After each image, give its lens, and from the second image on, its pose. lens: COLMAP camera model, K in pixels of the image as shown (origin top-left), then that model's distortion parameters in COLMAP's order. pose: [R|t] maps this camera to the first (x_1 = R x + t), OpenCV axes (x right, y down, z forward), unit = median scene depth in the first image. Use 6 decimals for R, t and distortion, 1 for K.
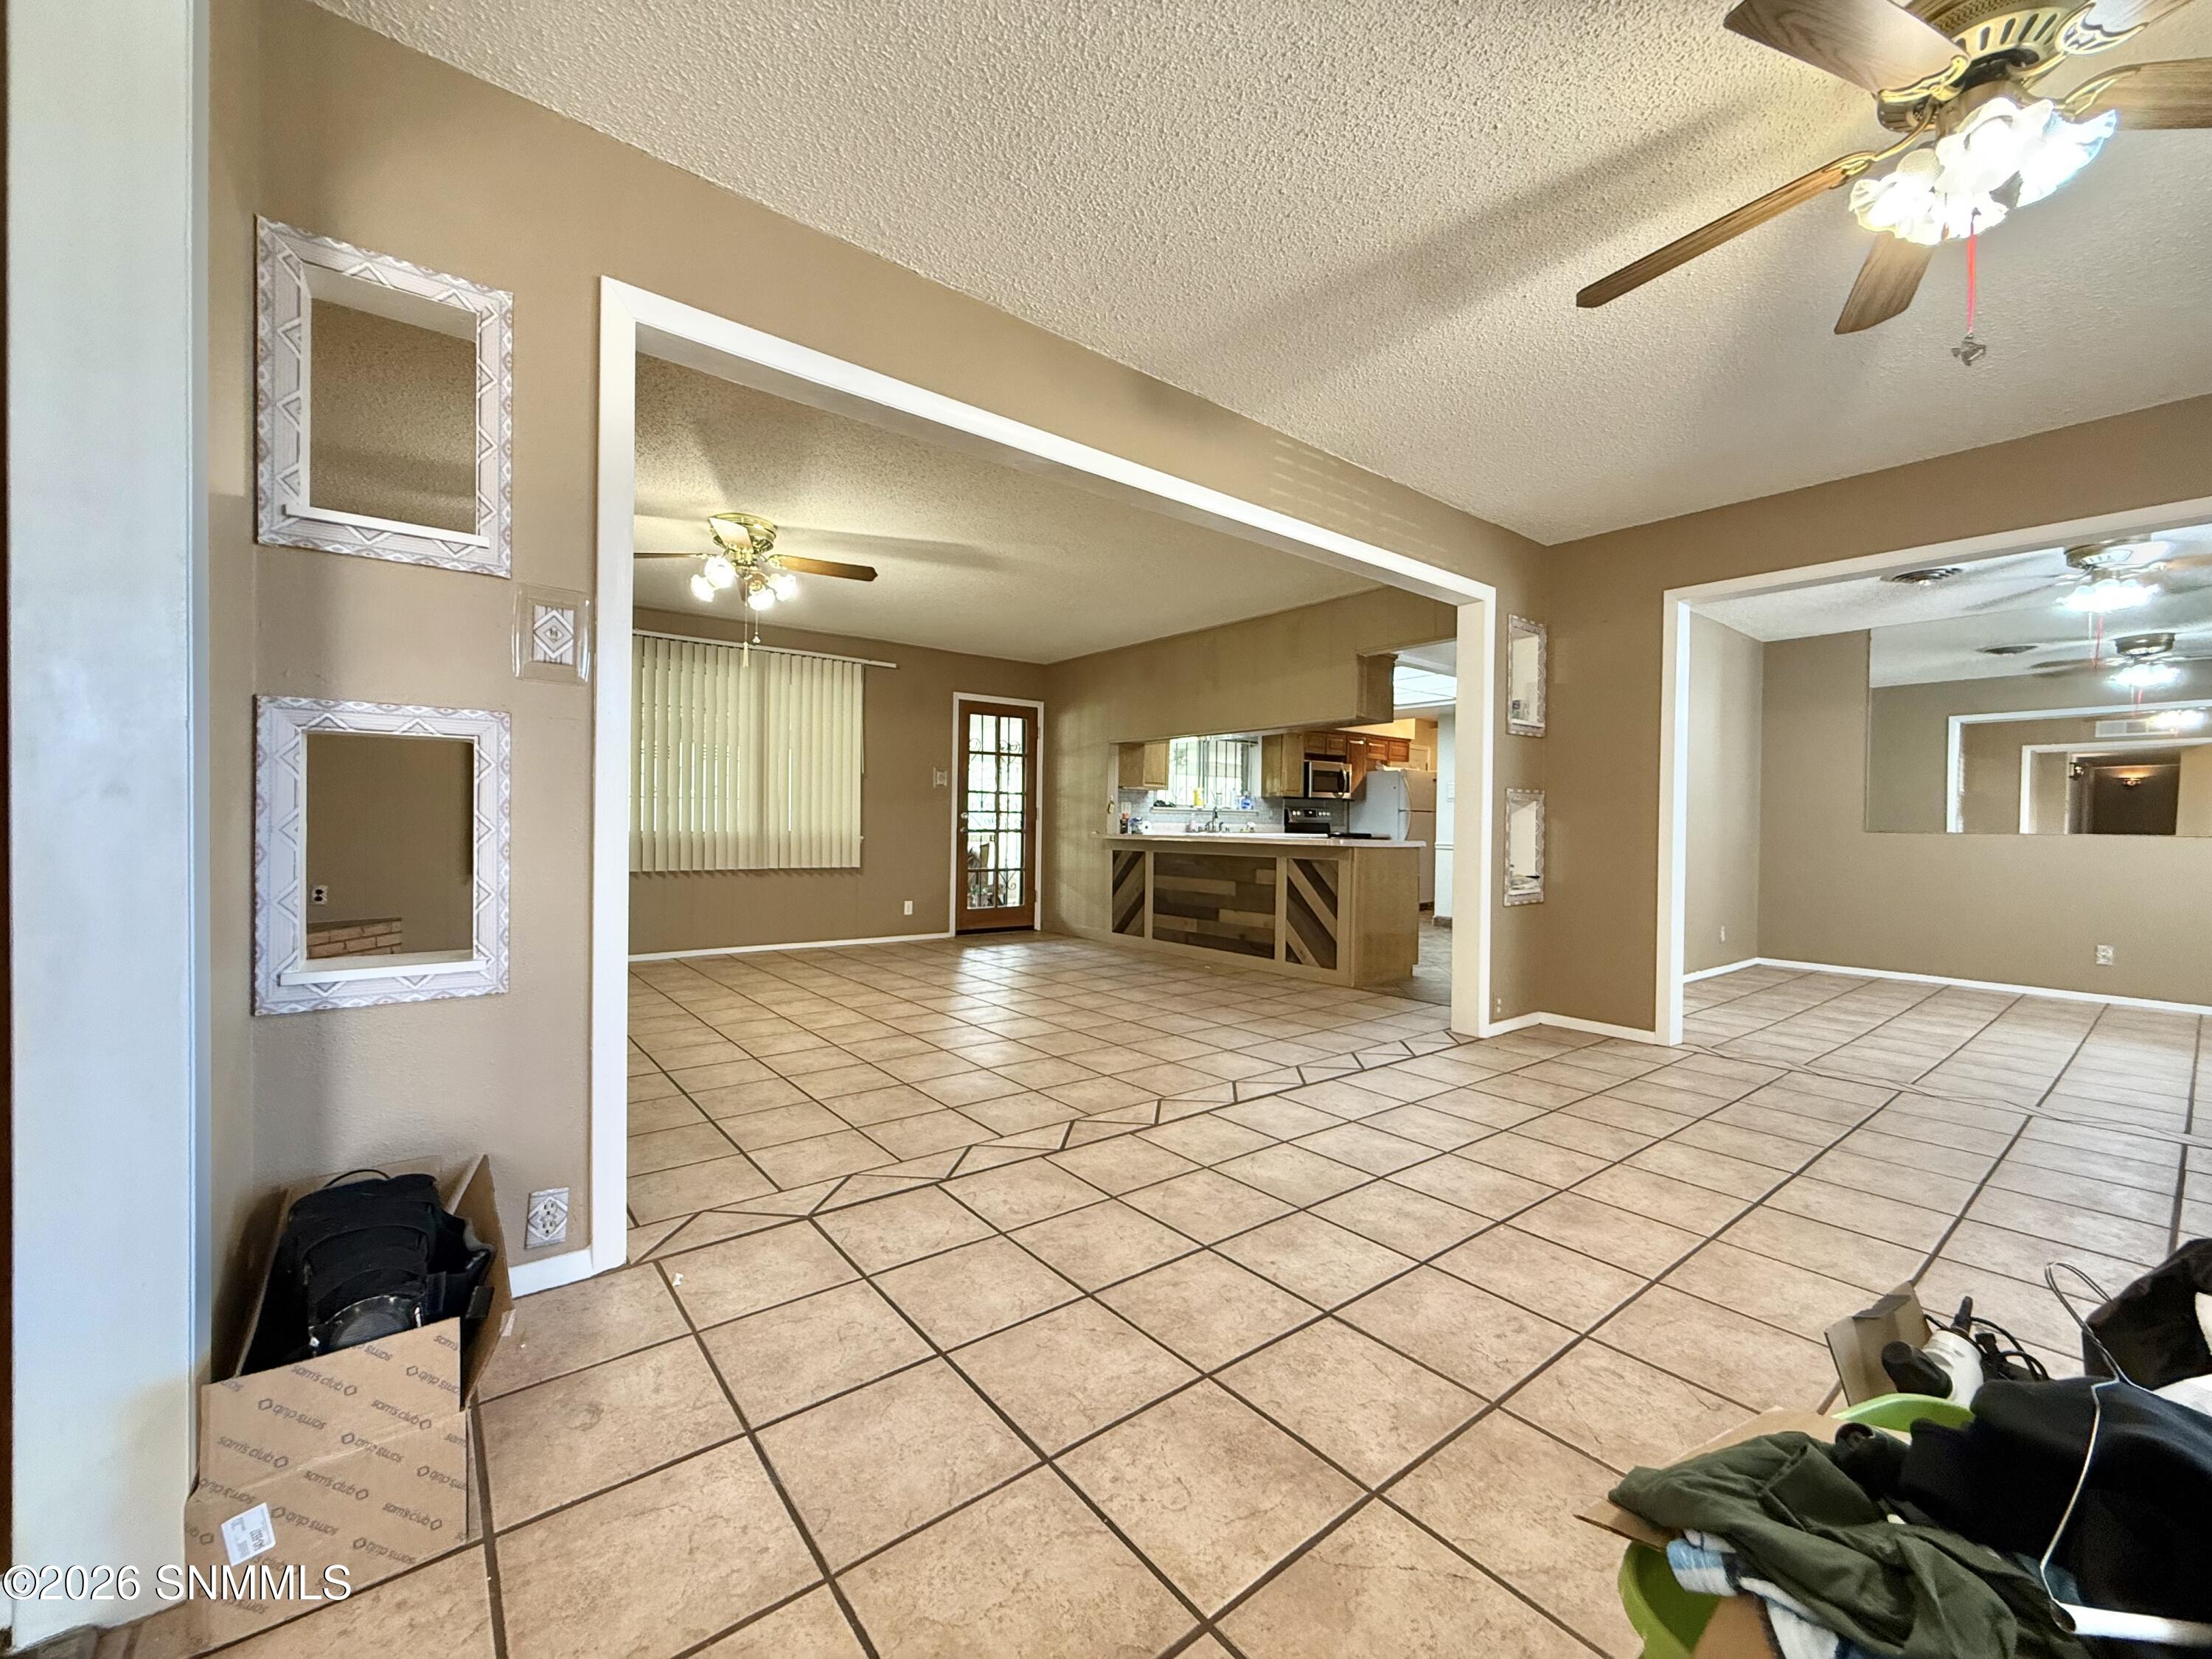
lens RADIAL K [[878.7, 0, 1098.4], [0, 878.7, 827.8], [0, 0, 1]] dist [-0.000110, 0.000162]
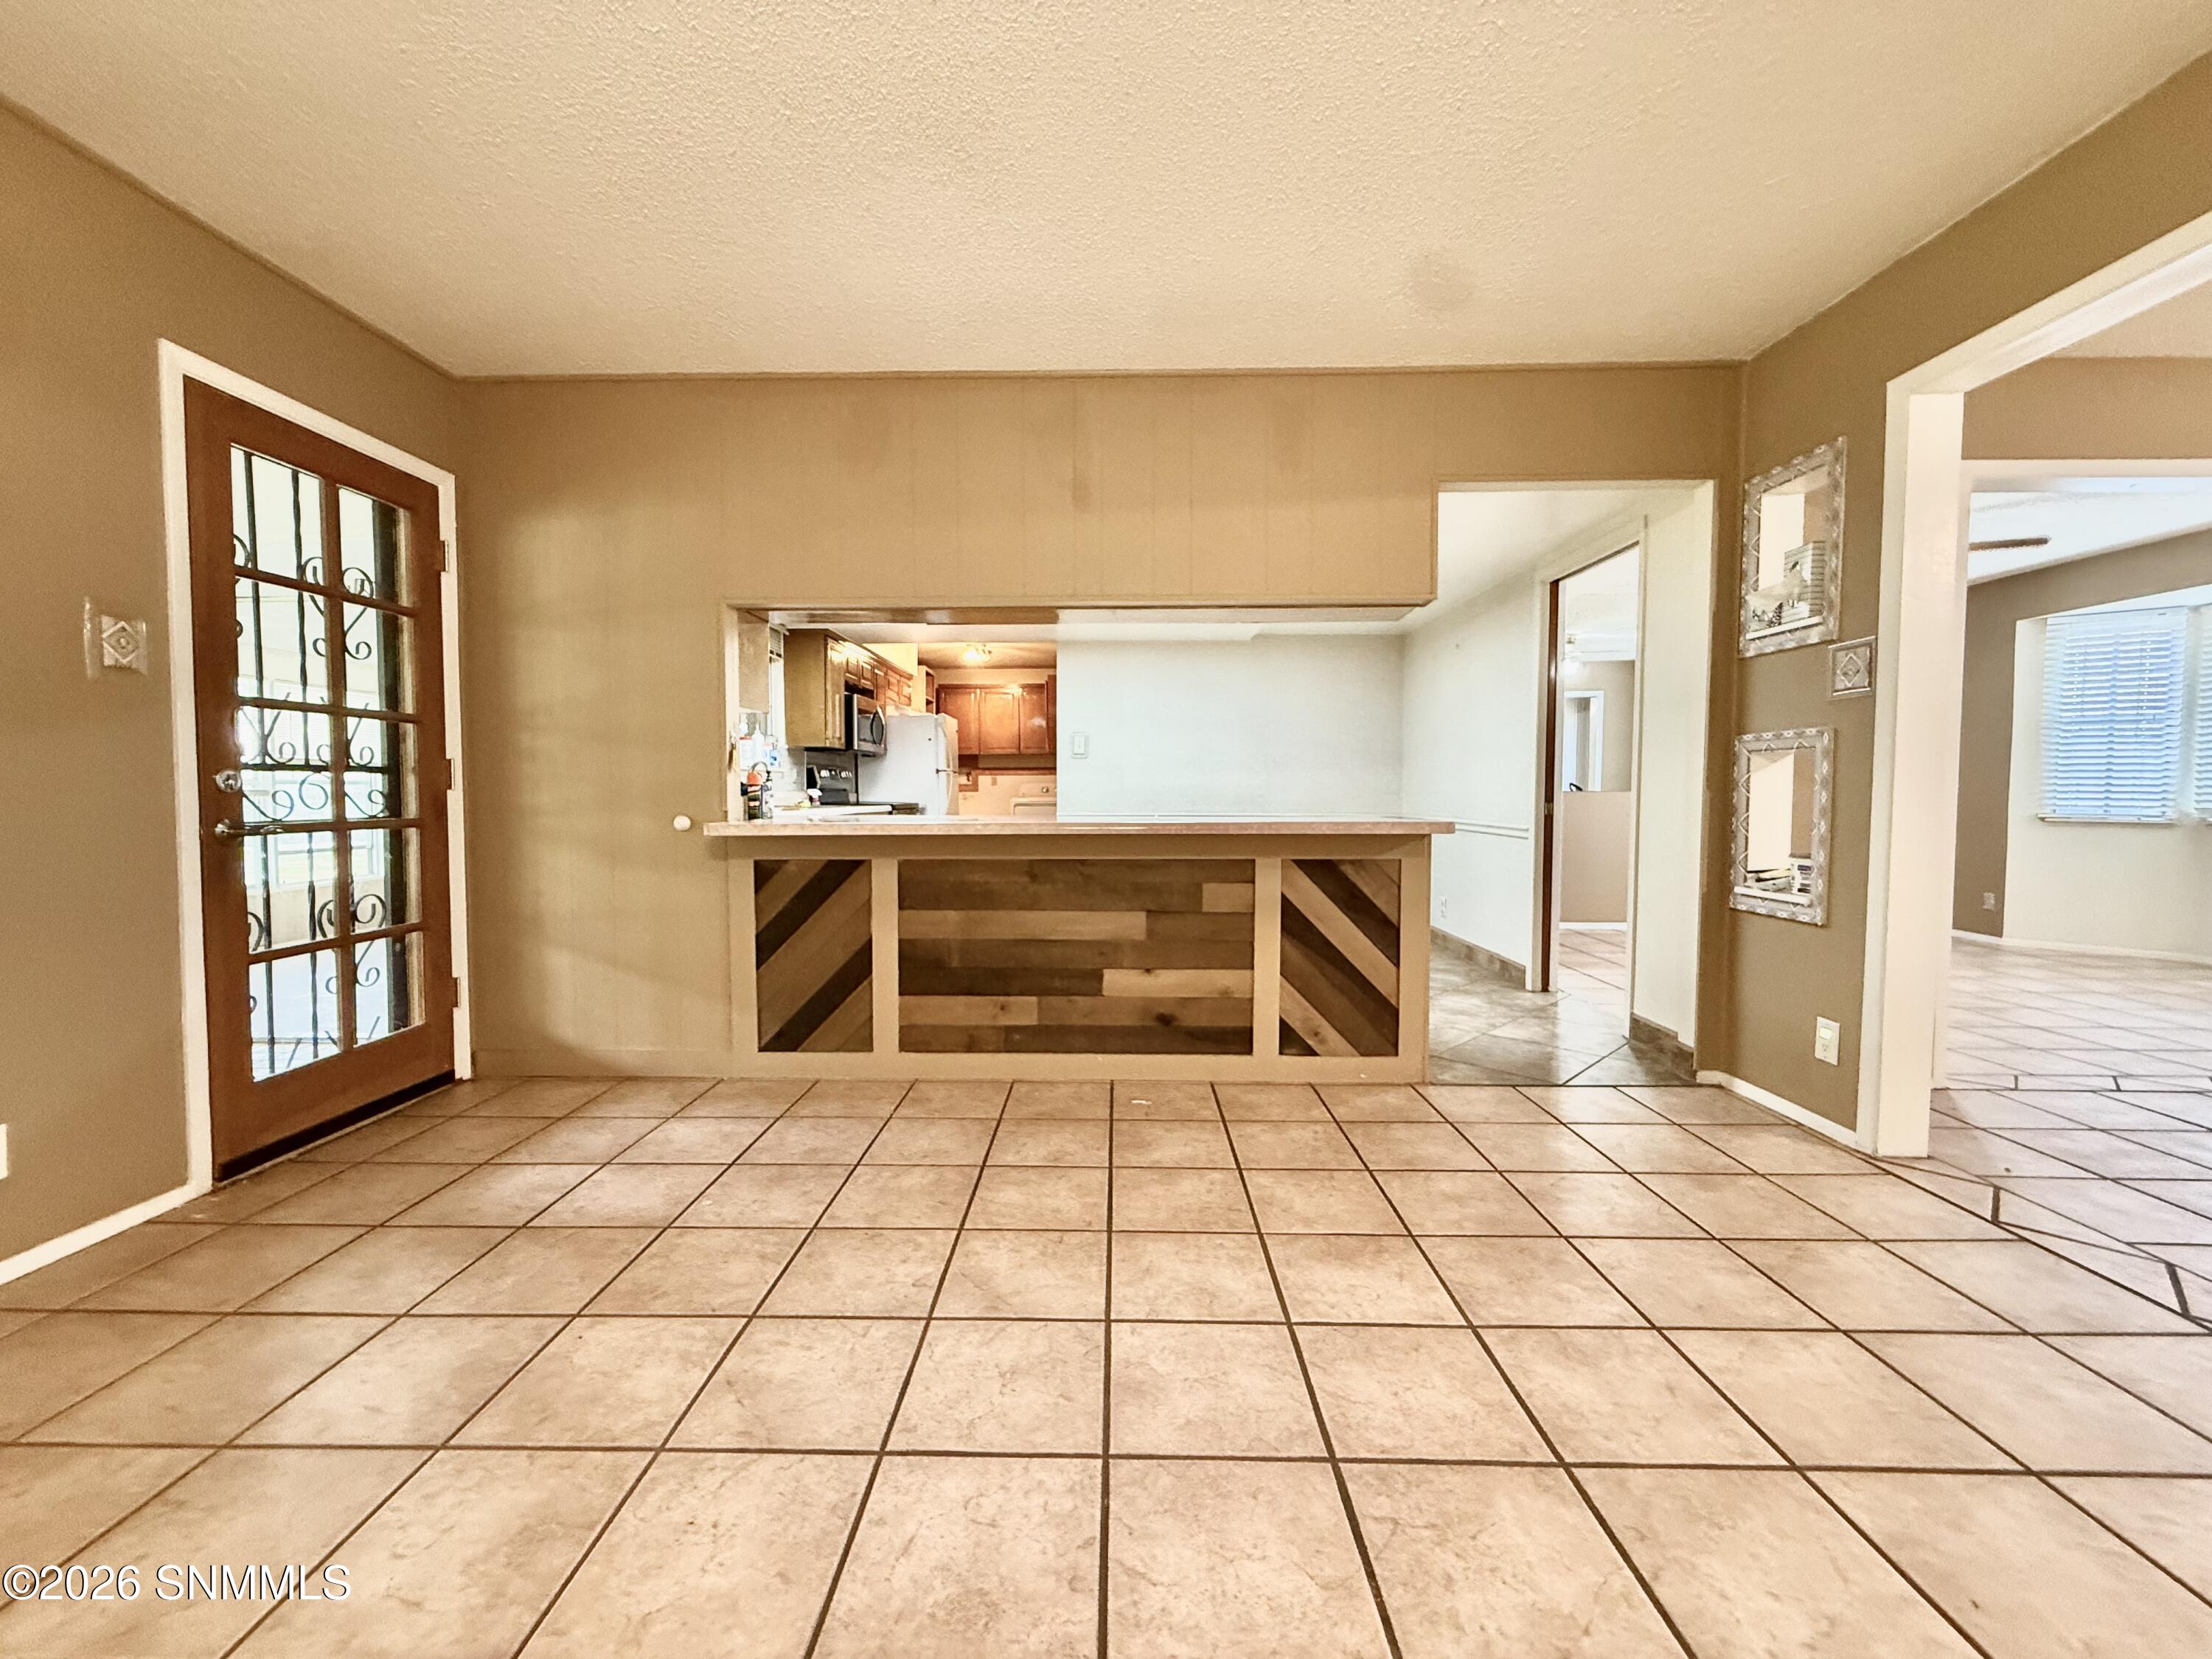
lens RADIAL K [[880.7, 0, 1098.5], [0, 880.7, 825.6], [0, 0, 1]] dist [0.000000, 0.000509]
pose [[0.634228, -0.044853, 0.771844, -0.251916], [0.012923, 0.998791, 0.047422, -0.010836], [-0.773038, -0.020102, 0.634041, 0.743282]]
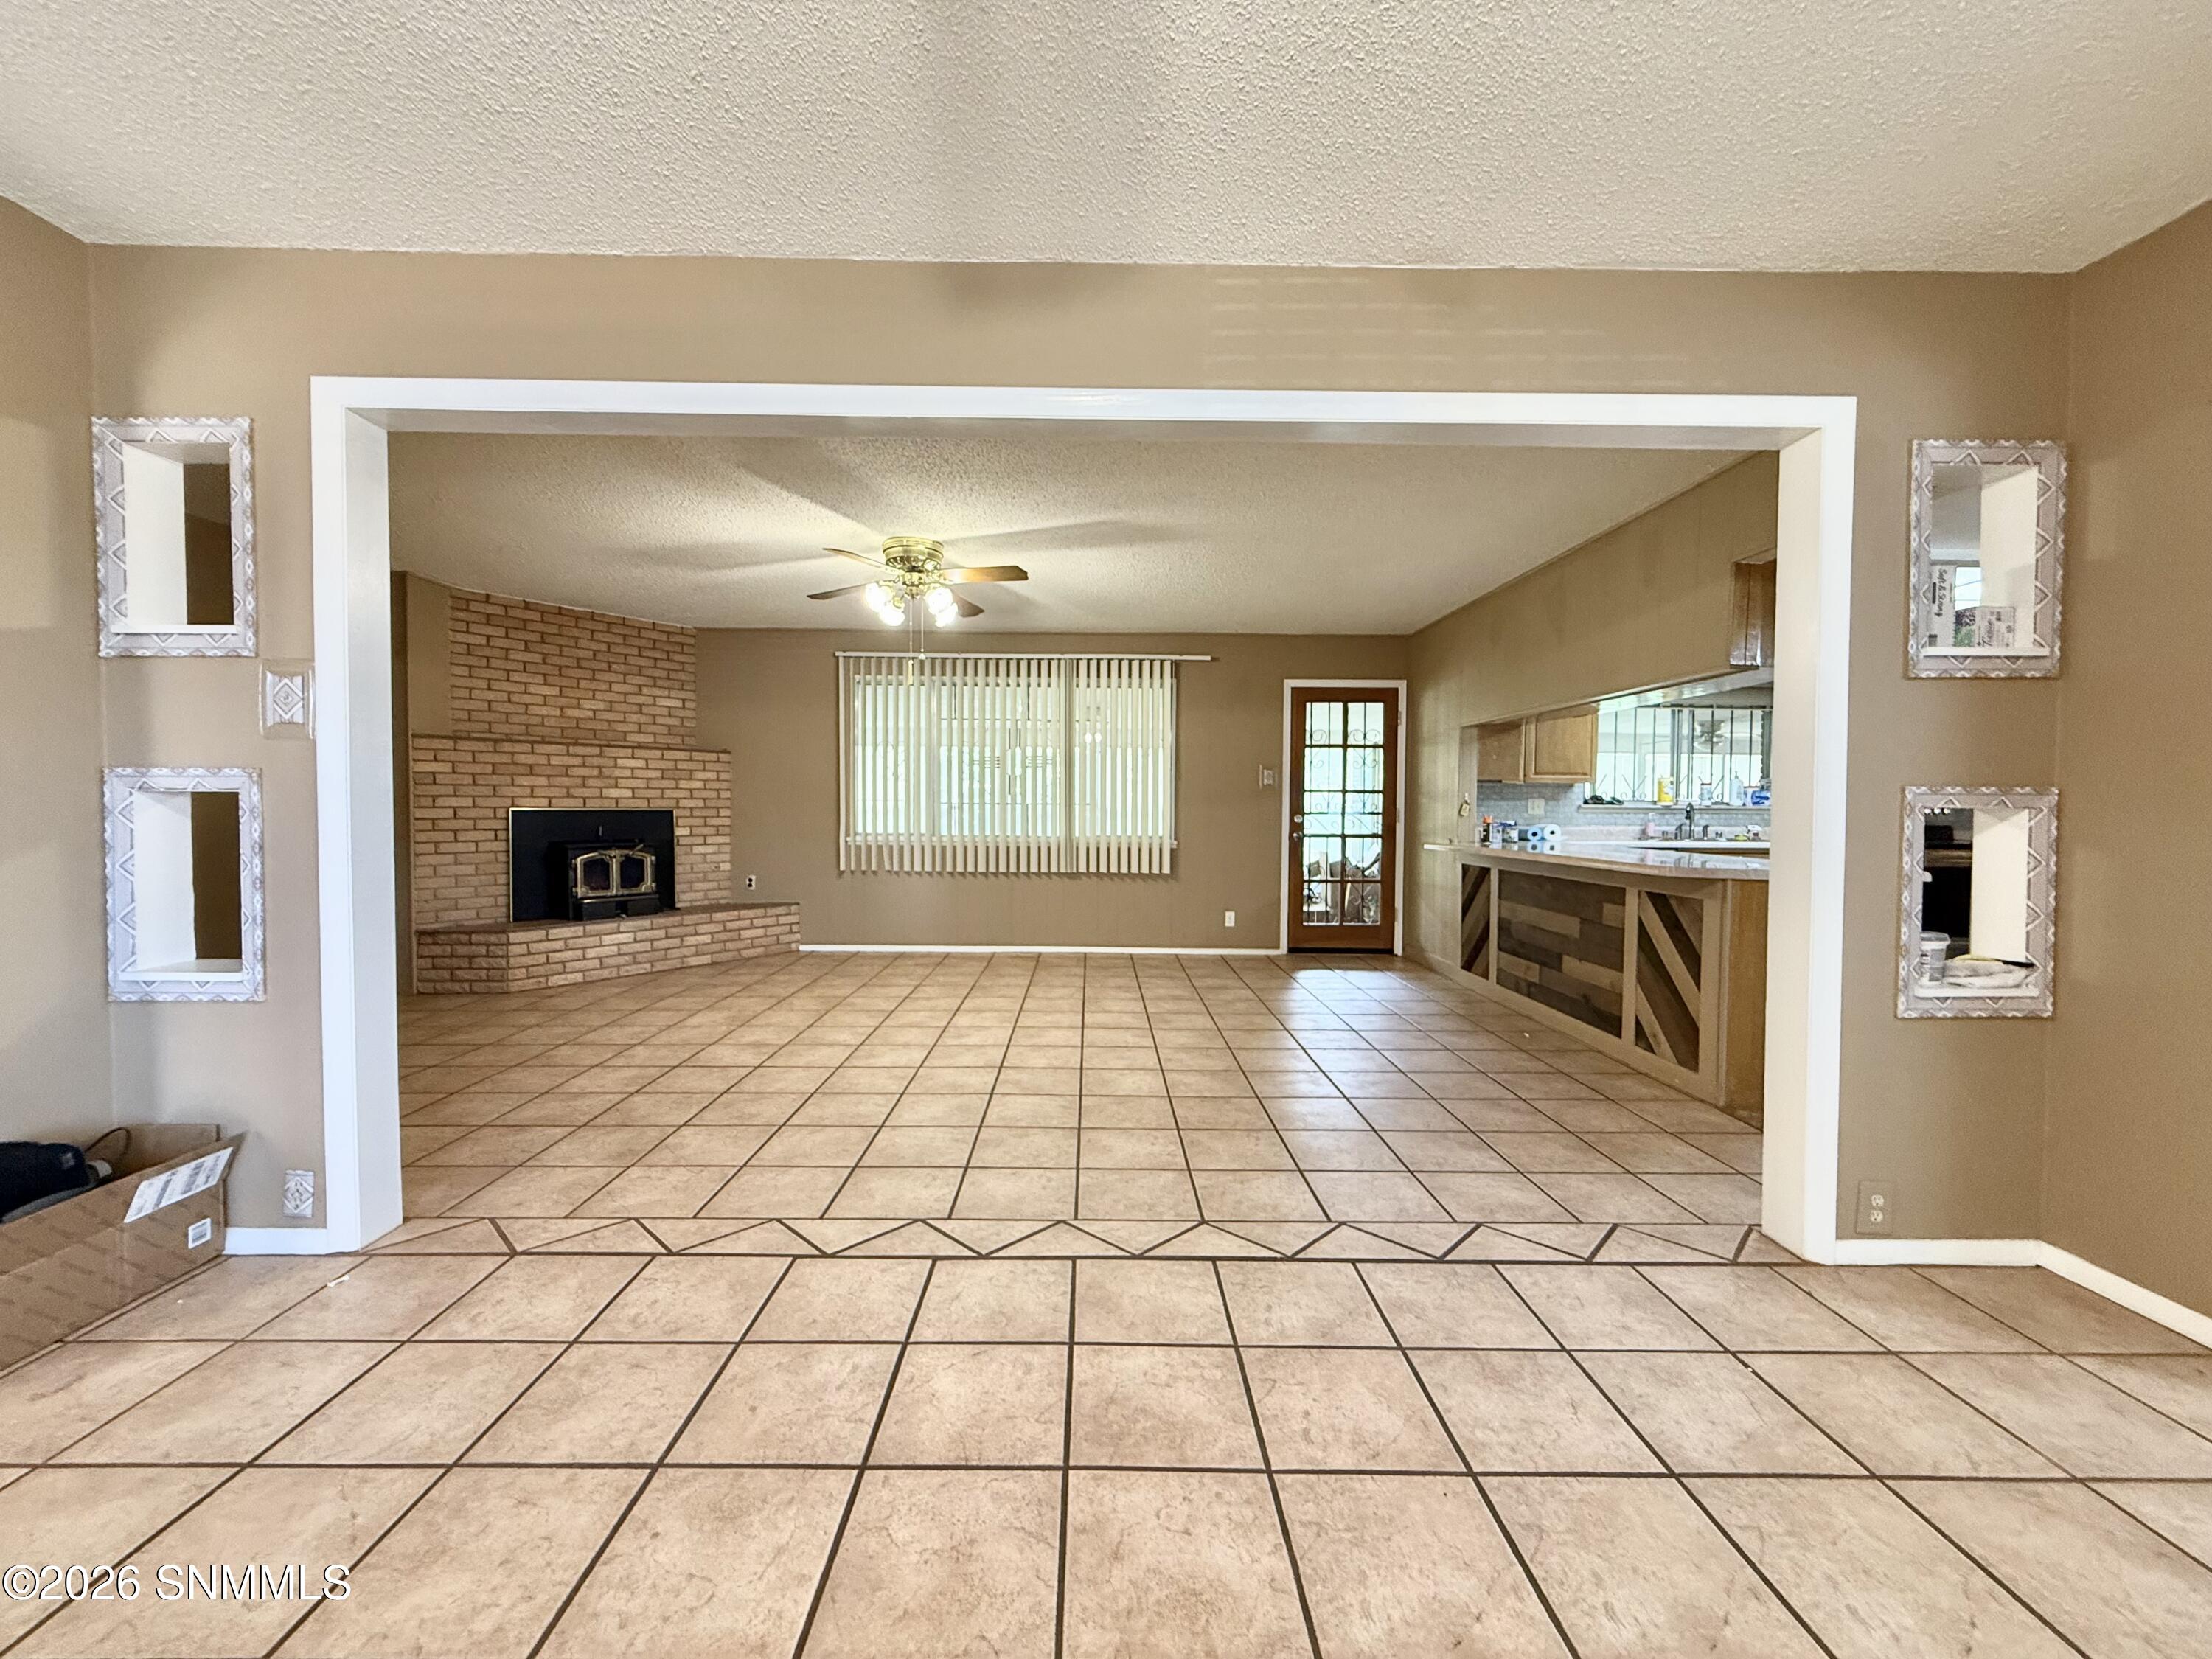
lens RADIAL K [[880.7, 0, 1098.5], [0, 880.7, 825.6], [0, 0, 1]] dist [0.000000, 0.000509]
pose [[0.791535, 0.006158, -0.611093, 0.294060], [-0.000125, 0.999951, 0.009914, -0.019497], [0.611124, -0.007771, 0.791497, 0.225681]]
